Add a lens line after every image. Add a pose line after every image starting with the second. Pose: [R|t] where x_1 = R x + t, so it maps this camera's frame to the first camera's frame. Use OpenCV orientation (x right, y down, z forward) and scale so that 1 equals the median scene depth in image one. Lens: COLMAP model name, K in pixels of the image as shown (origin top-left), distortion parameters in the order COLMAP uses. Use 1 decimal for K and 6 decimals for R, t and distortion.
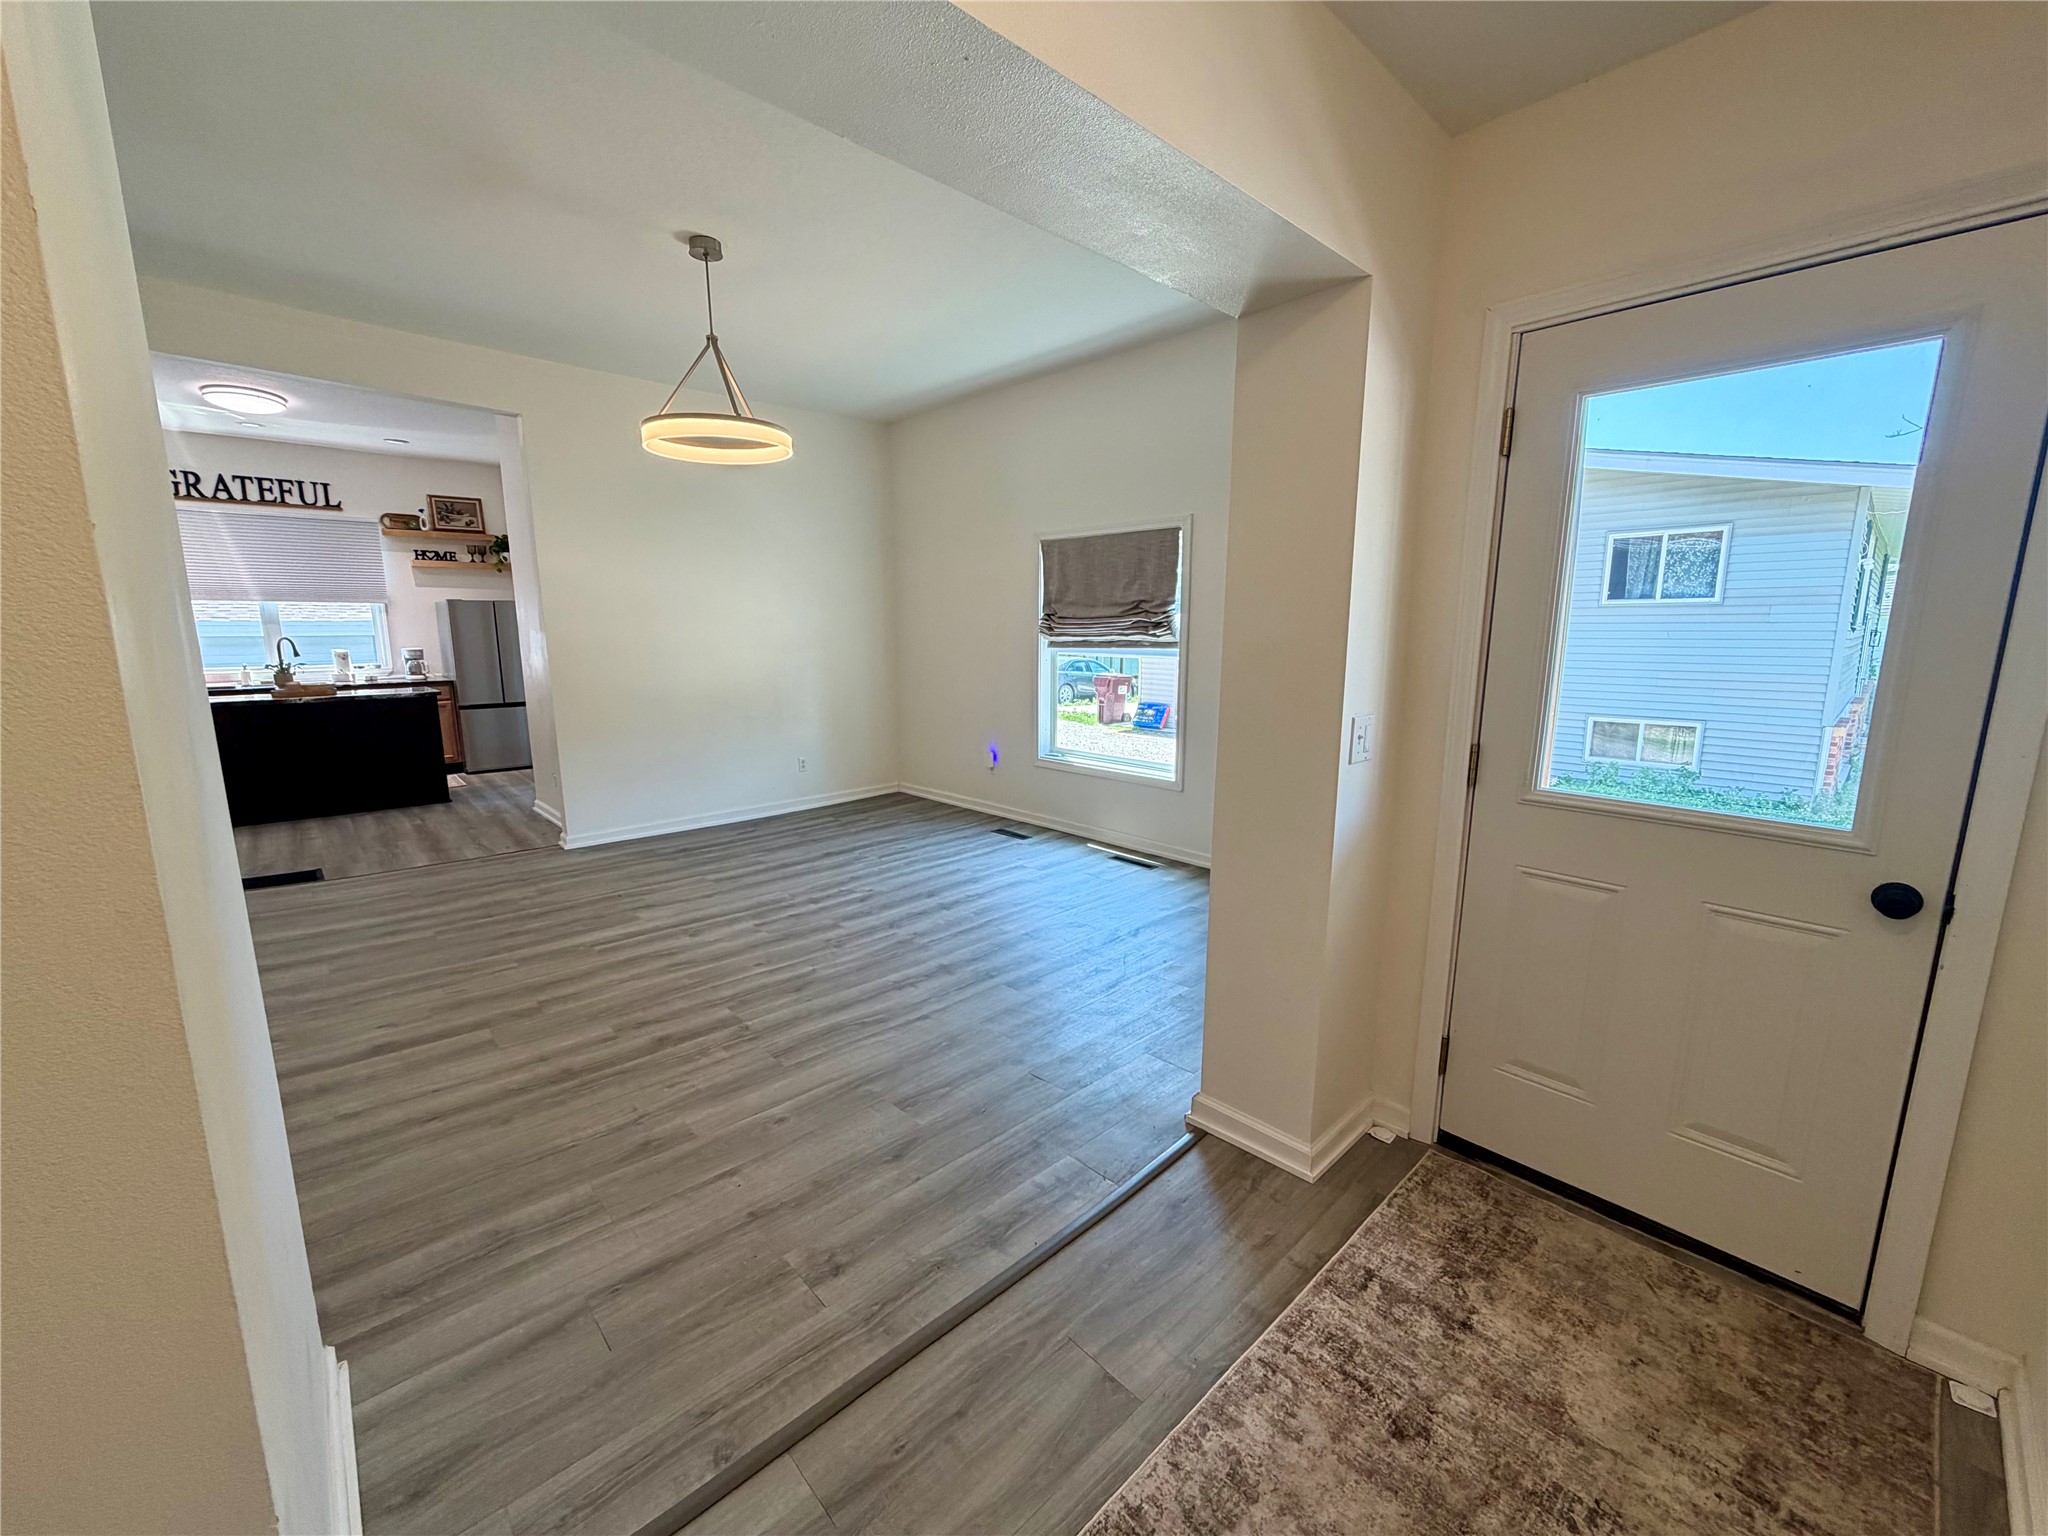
lens RADIAL K [[815.5, 0, 1020.1], [0, 815.5, 766.6], [0, 0, 1]] dist [-0.000197, 0.000299]
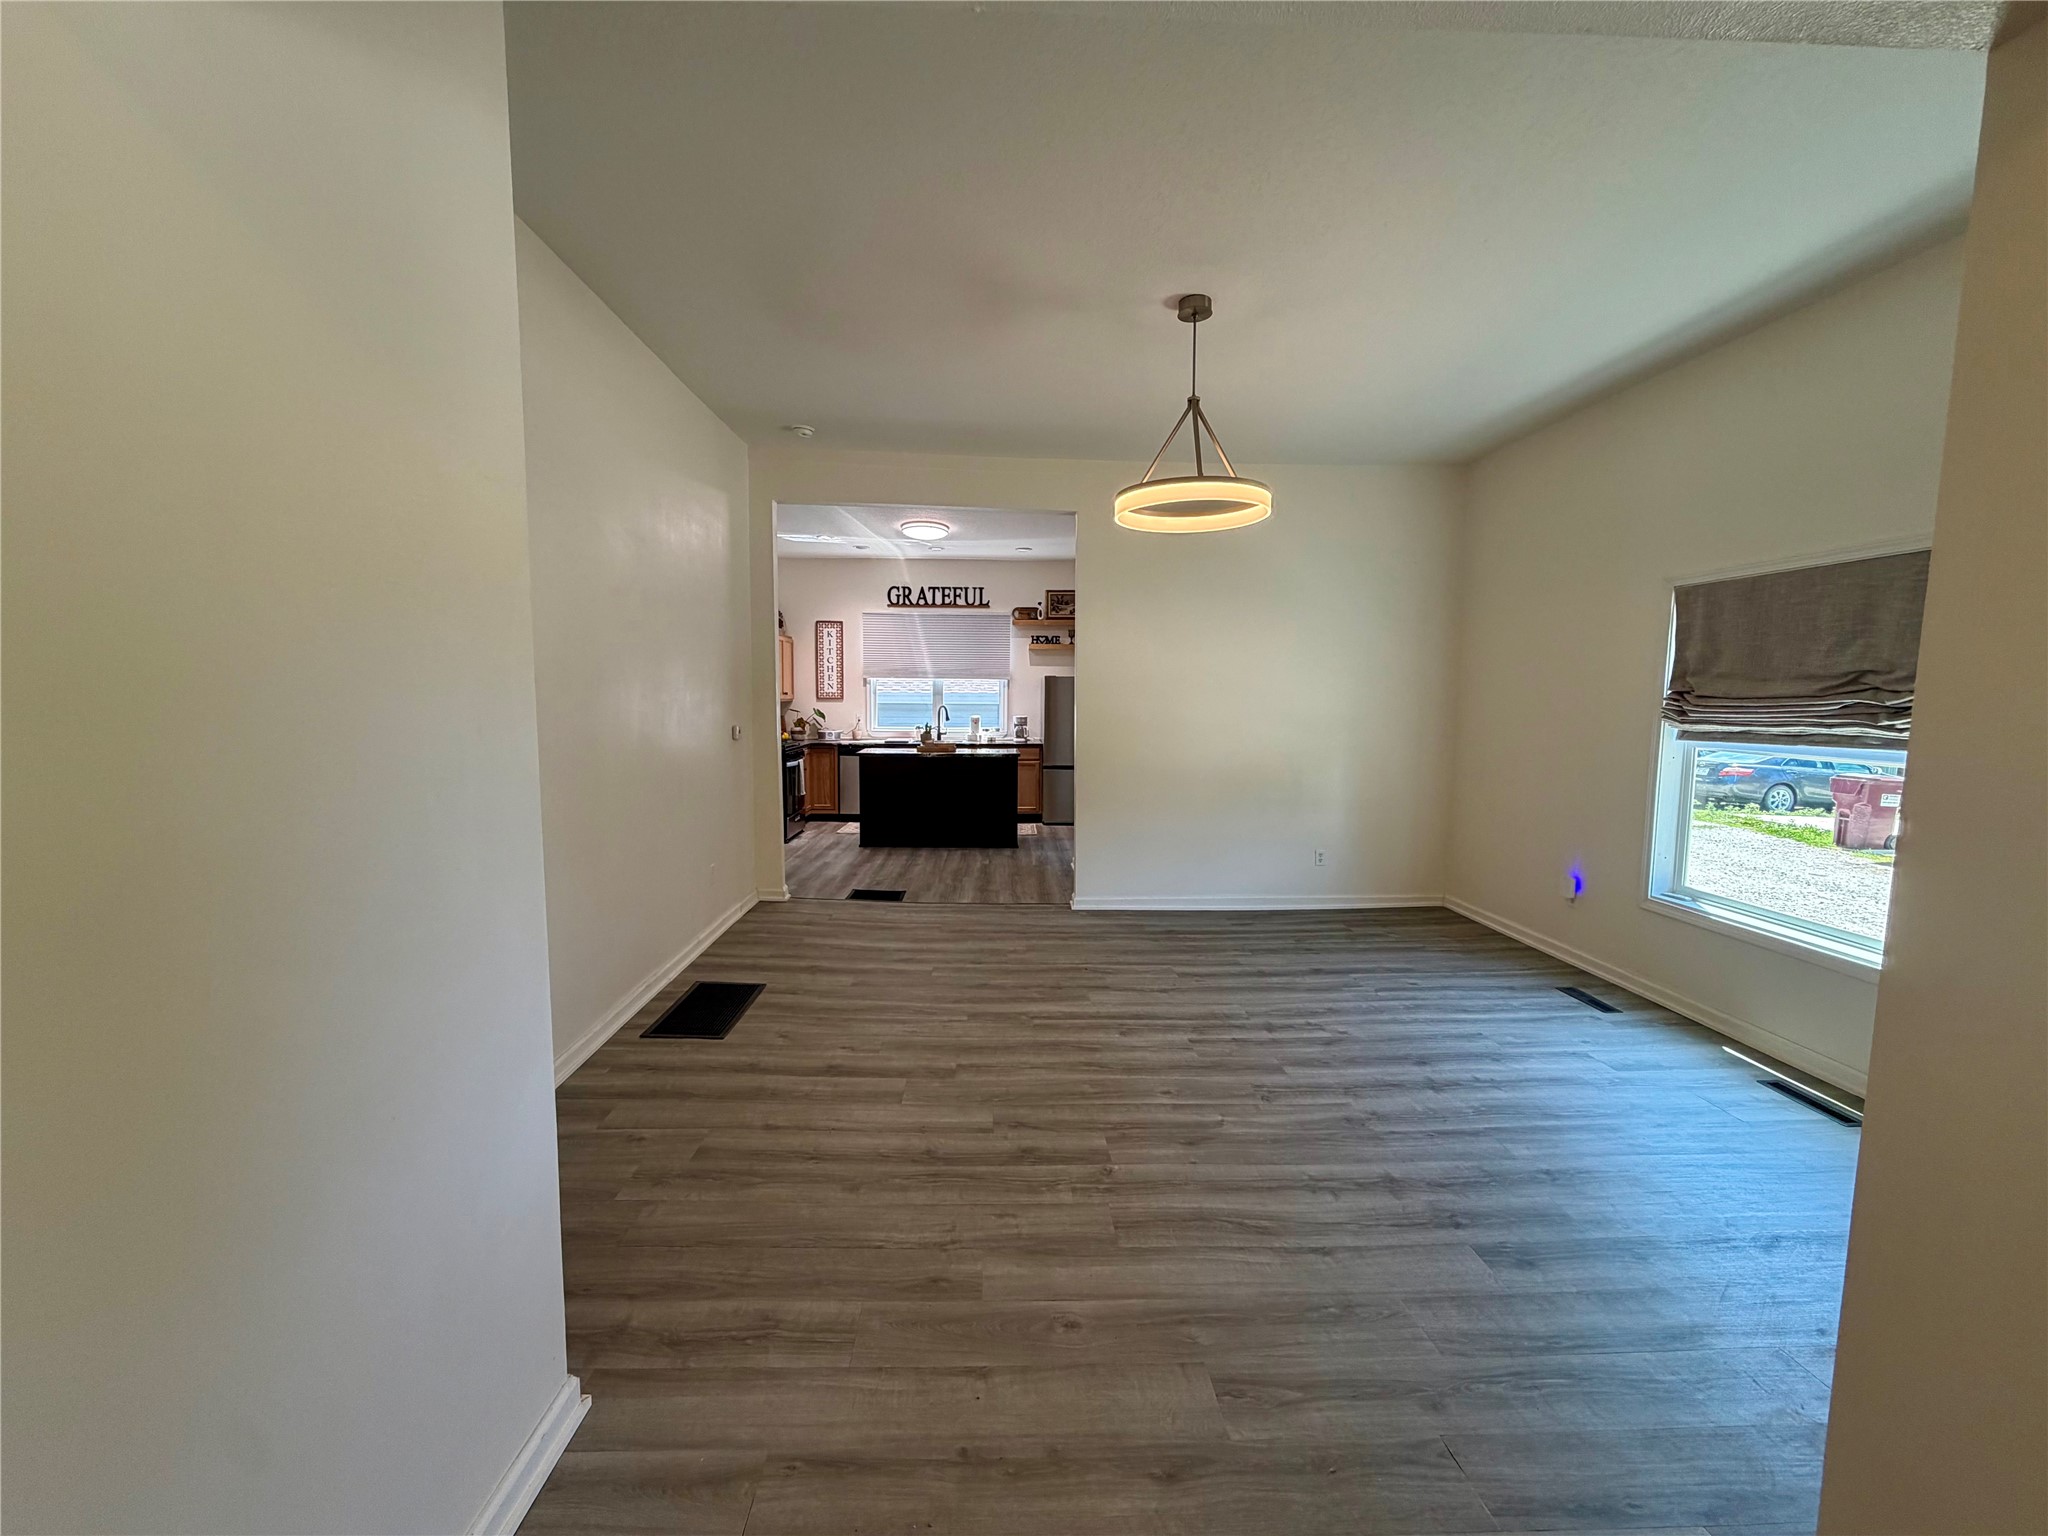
lens RADIAL K [[815.5, 0, 1020.1], [0, 815.5, 766.6], [0, 0, 1]] dist [-0.000197, 0.000299]
pose [[0.756875, 0.064472, -0.650372, 0.077057], [-0.120339, 0.991856, -0.041721, -0.034443], [0.642385, 0.109842, 0.758470, 0.155363]]
